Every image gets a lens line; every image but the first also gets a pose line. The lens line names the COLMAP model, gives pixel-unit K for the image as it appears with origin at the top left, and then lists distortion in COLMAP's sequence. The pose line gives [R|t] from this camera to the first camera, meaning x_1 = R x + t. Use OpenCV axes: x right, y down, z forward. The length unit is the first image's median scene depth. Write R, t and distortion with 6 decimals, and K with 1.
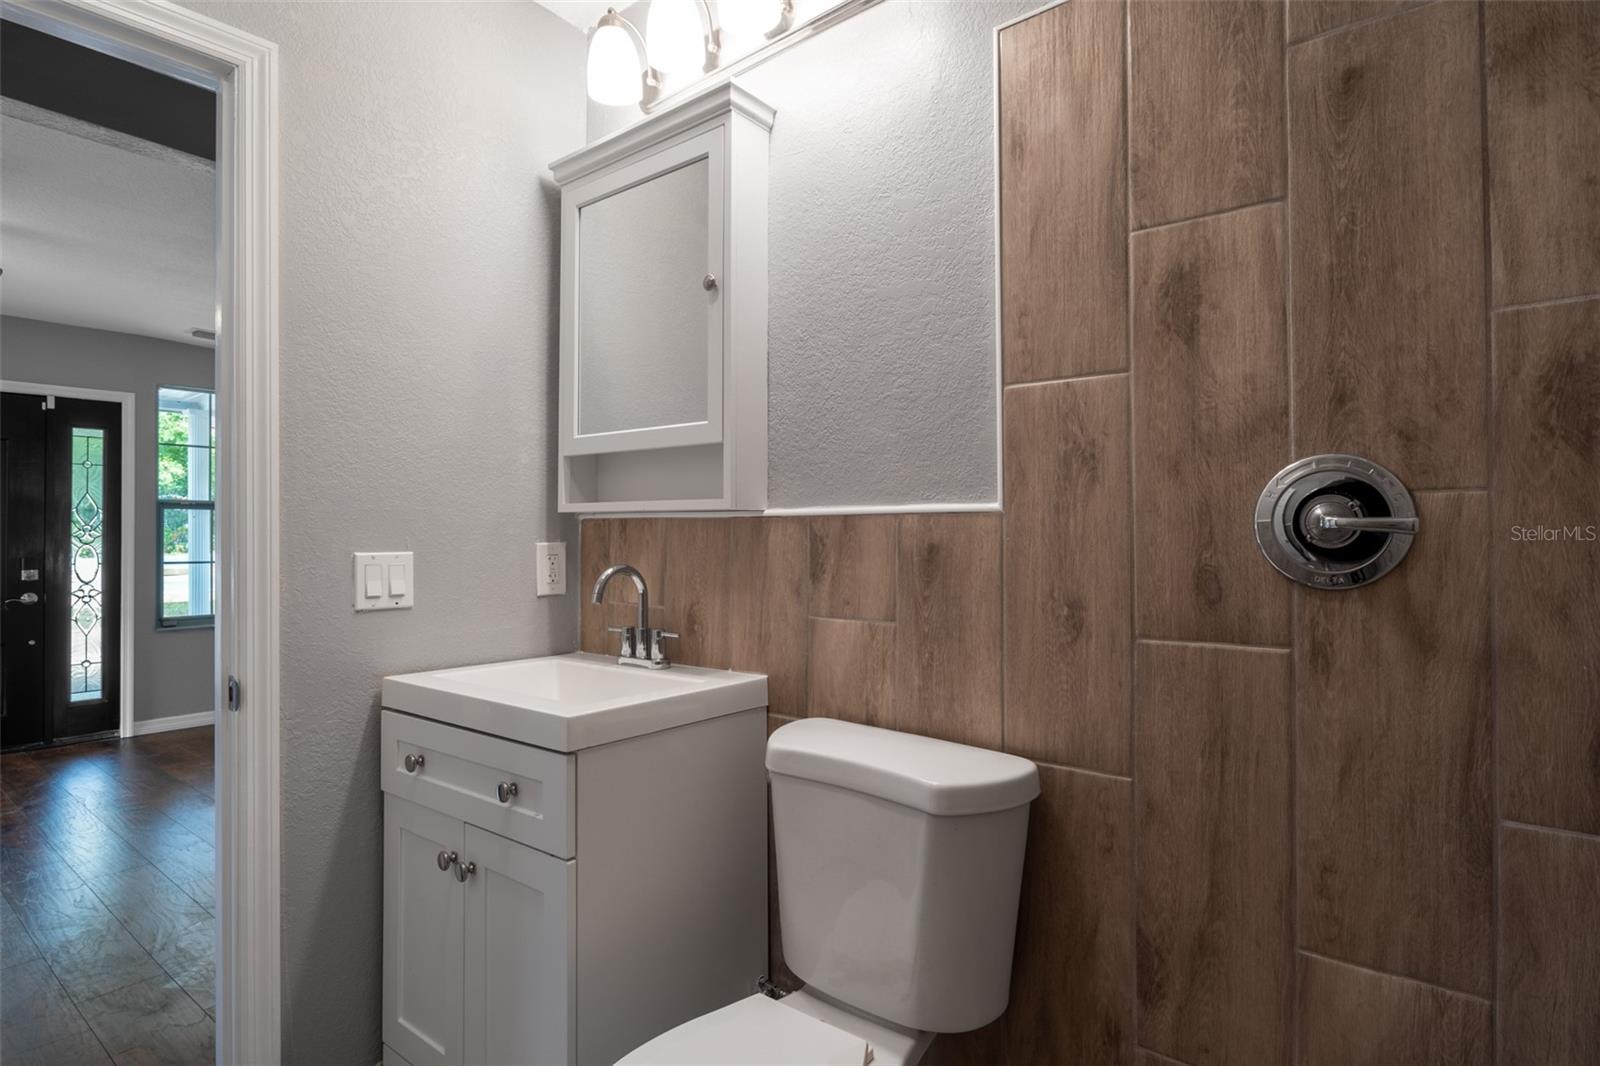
lens RADIAL K [[792.8, 0, 808.2], [0, 792.8, 529.6], [0, 0, 1]] dist [-0.008916, -0.000413]
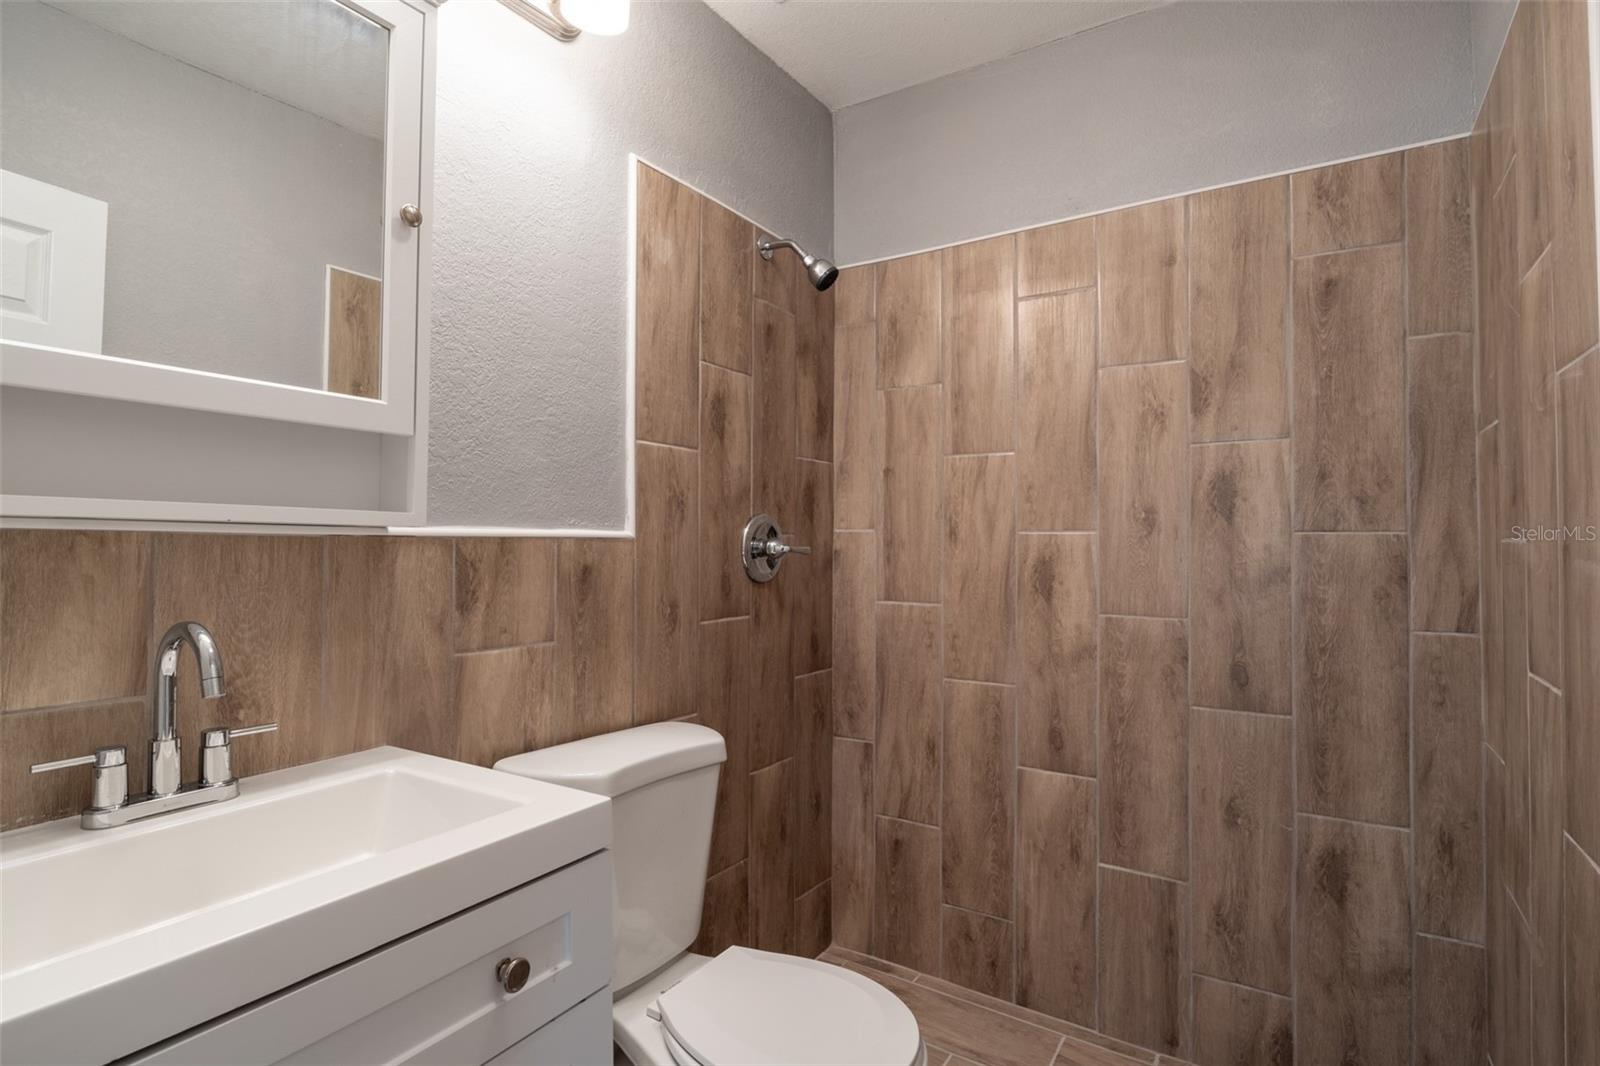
lens RADIAL K [[792.8, 0, 808.2], [0, 792.8, 529.6], [0, 0, 1]] dist [-0.008916, -0.000413]
pose [[-0.080941, 0.016739, 0.996578, -1.031860], [-0.013697, 0.999746, -0.017905, -0.017428], [-0.996625, -0.015099, -0.080691, 0.814063]]
